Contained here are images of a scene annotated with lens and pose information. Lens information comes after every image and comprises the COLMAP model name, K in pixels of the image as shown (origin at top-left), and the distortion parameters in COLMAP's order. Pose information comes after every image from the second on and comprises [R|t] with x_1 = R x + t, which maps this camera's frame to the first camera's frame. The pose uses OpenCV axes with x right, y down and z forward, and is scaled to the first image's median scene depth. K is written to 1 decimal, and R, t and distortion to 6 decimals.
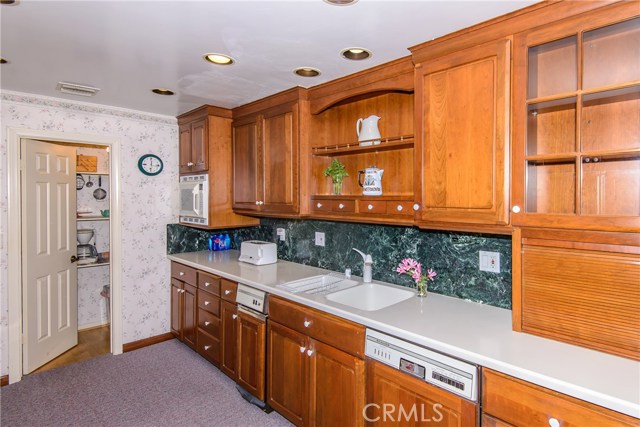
lens RADIAL K [[329.6, 0, 320.4], [0, 329.6, 200.1], [0, 0, 1]] dist [0.002993, -0.000294]
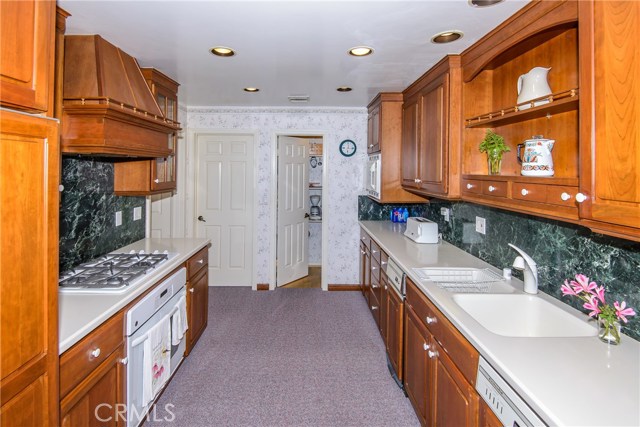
lens RADIAL K [[284.6, 0, 318.4], [0, 284.6, 169.7], [0, 0, 1]] dist [-0.001794, -0.000875]
pose [[0.723790, -0.000420, -0.690020, 0.207855], [-0.008658, 0.999916, -0.009690, -0.015663], [0.689965, 0.012987, 0.723726, 0.176020]]
